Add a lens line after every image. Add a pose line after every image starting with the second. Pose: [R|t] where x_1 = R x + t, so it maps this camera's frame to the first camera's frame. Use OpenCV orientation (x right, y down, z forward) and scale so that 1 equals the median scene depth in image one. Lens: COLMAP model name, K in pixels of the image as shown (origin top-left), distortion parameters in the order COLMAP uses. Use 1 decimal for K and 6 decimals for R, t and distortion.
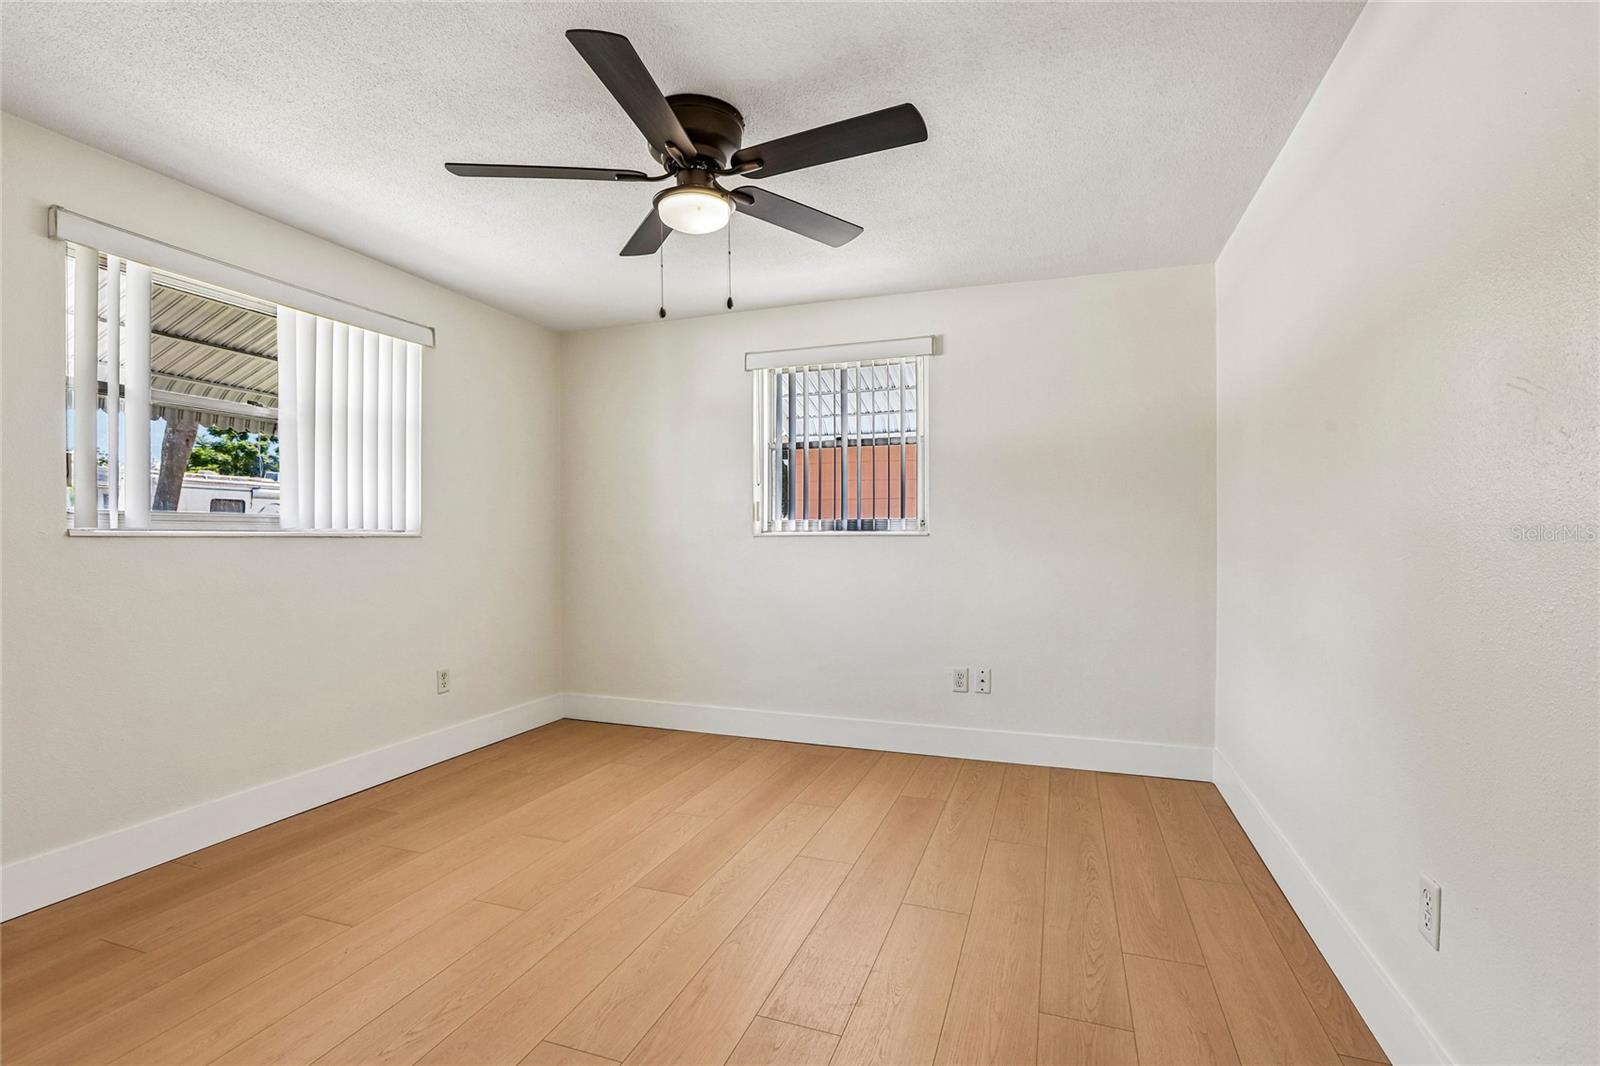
lens RADIAL K [[770.6, 0, 809.6], [0, 770.6, 534.7], [0, 0, 1]] dist [-0.055168, 0.027094]
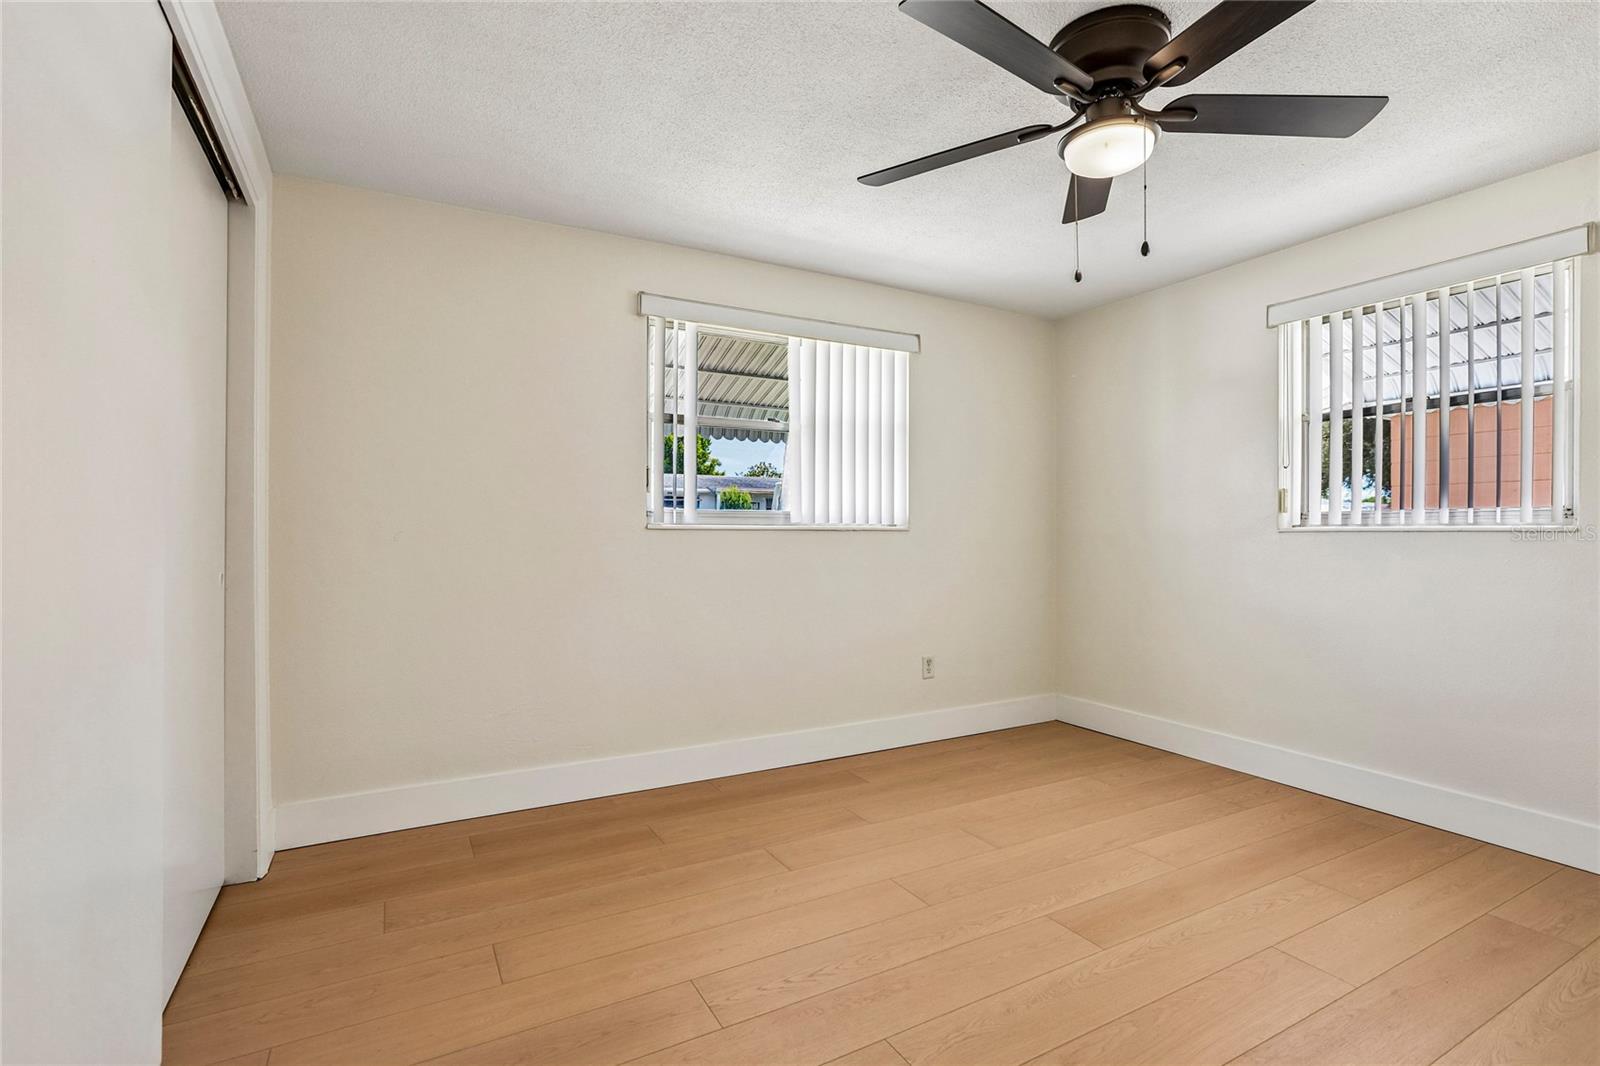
lens RADIAL K [[770.6, 0, 809.6], [0, 770.6, 534.7], [0, 0, 1]] dist [-0.055168, 0.027094]
pose [[0.737928, 0.008064, -0.674832, 0.134497], [-0.002955, 0.999958, 0.008717, -0.000544], [0.674873, -0.004438, 0.737920, 0.114749]]
